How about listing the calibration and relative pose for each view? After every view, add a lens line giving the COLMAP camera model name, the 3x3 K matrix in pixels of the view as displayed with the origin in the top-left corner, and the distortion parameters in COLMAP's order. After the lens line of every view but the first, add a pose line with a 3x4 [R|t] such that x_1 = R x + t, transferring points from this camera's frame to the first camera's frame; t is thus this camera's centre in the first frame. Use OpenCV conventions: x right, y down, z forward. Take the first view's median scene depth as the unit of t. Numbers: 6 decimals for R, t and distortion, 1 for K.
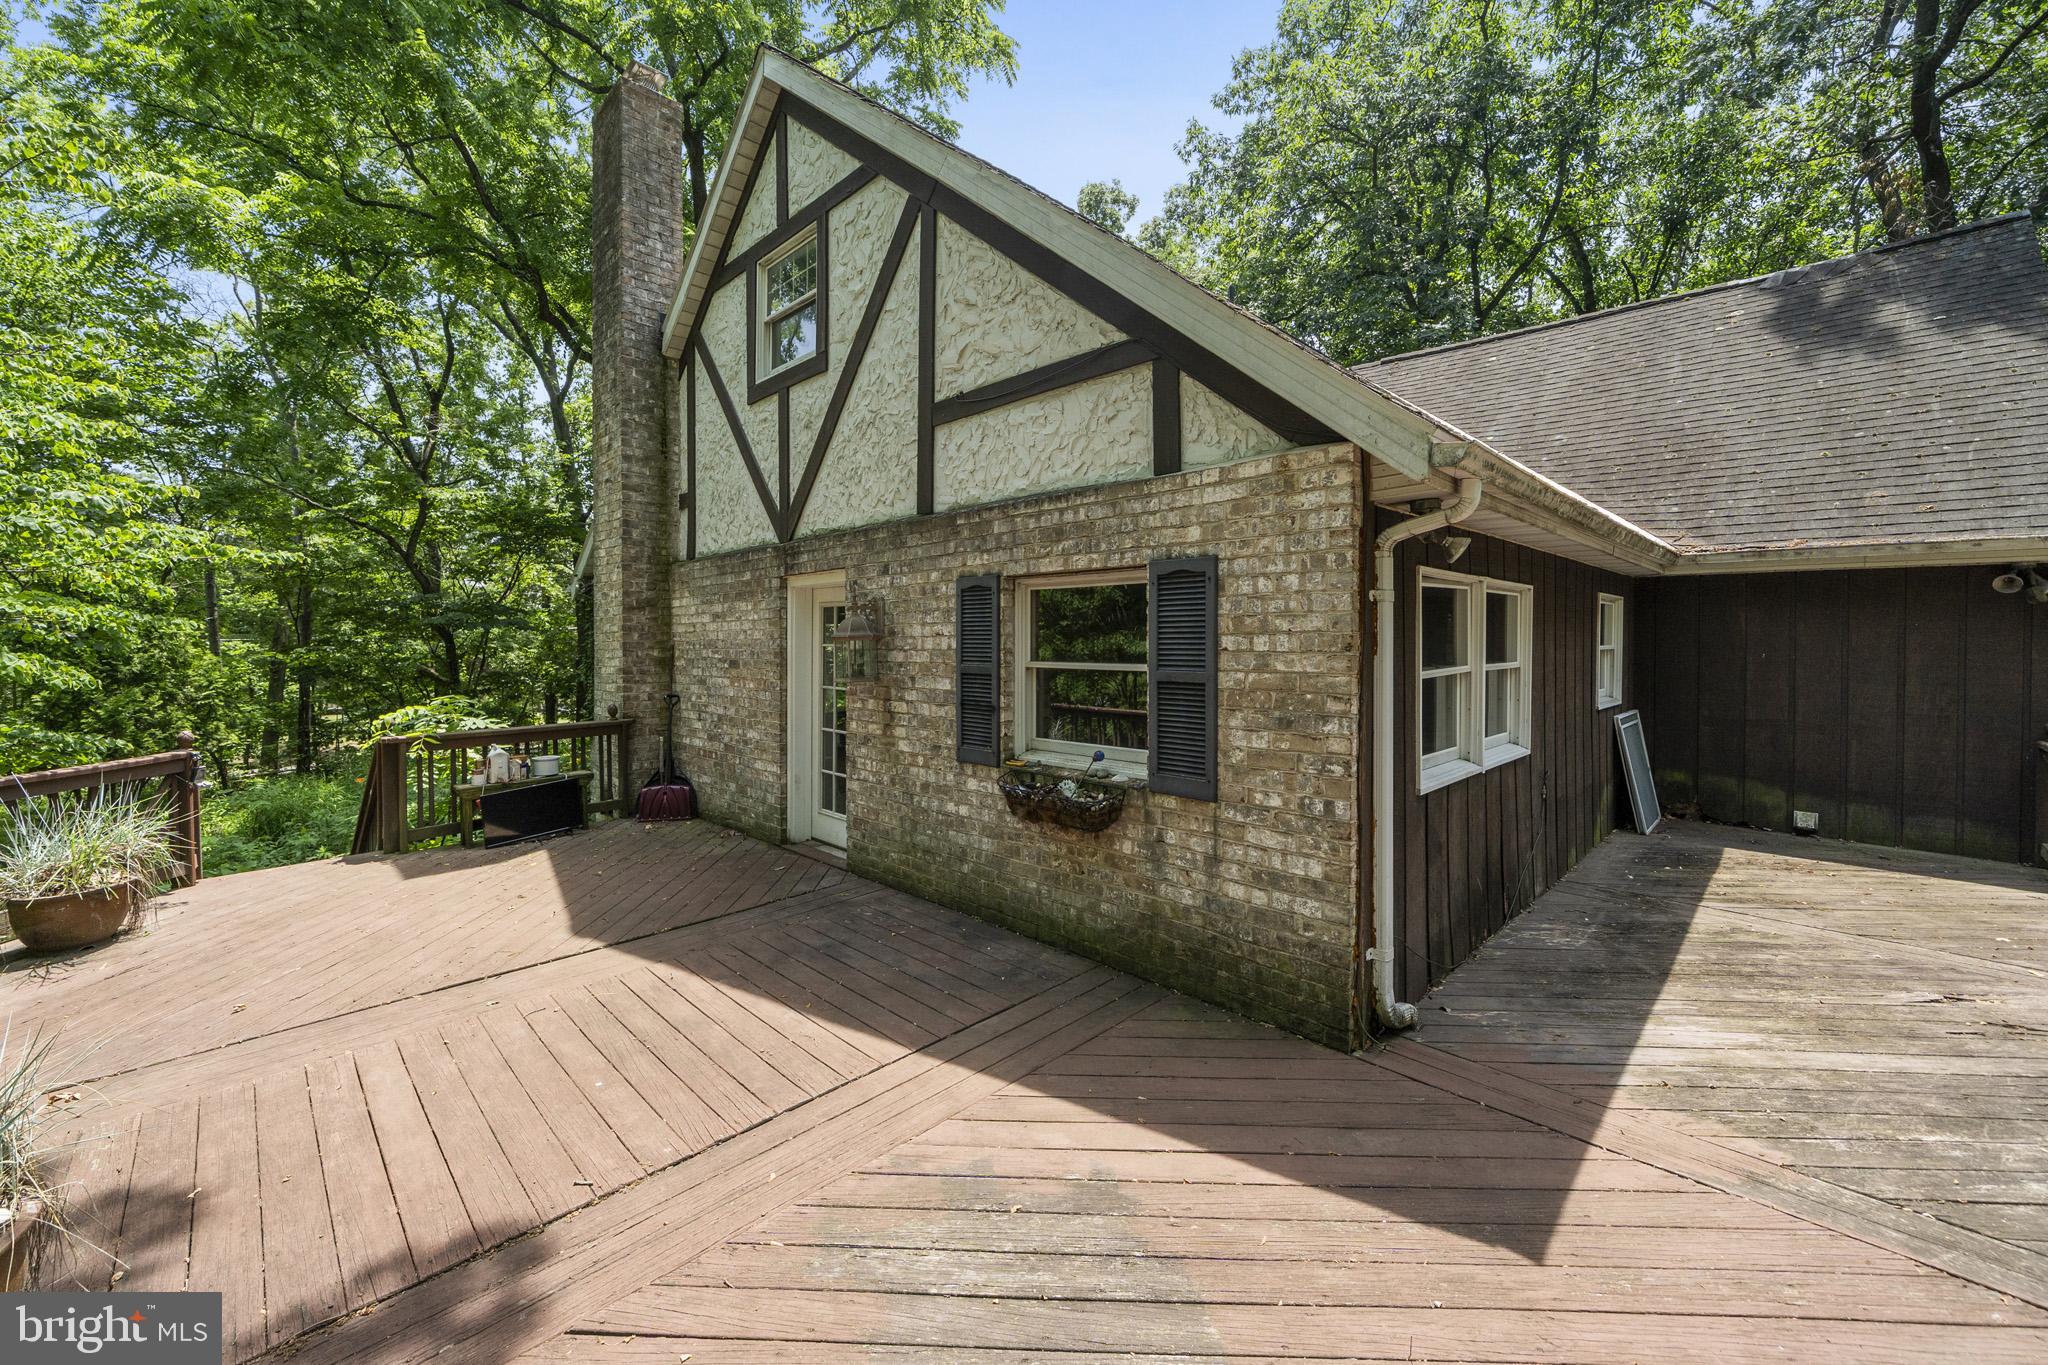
lens RADIAL K [[797.3, 0, 1011.2], [0, 797.3, 635.8], [0, 0, 1]] dist [0.000374, -0.000496]
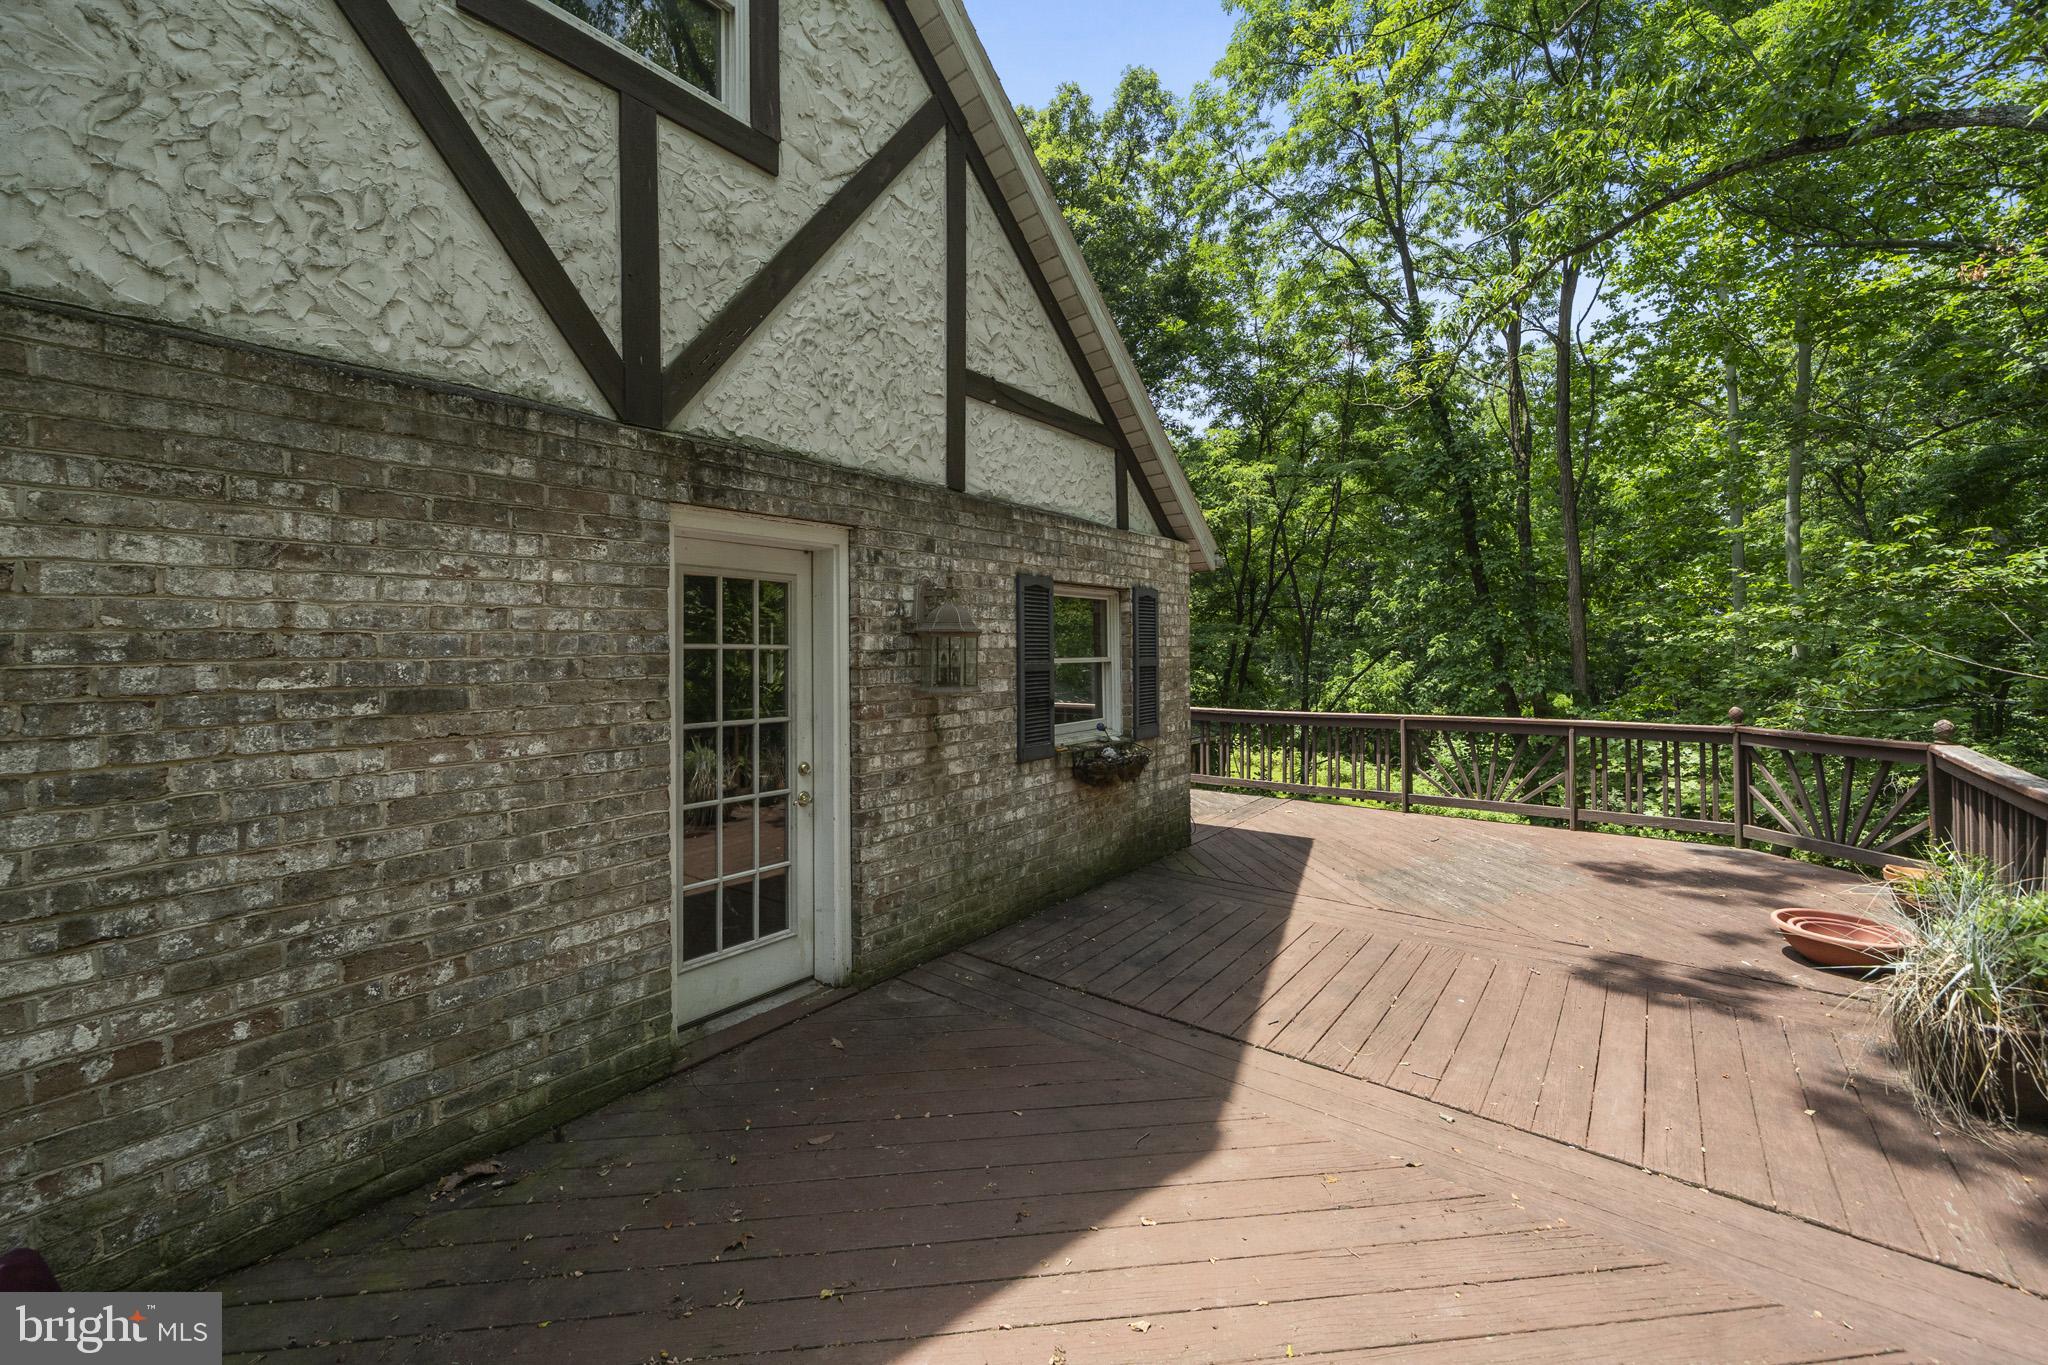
lens RADIAL K [[797.3, 0, 981.3], [0, 797.3, 633.6], [0, 0, 1]] dist [0.000374, -0.000496]
pose [[-0.091753, 0.025855, 0.995446, -1.020891], [0.007501, 0.999652, -0.025272, 0.023592], [-0.995753, 0.005148, -0.091916, 1.125602]]
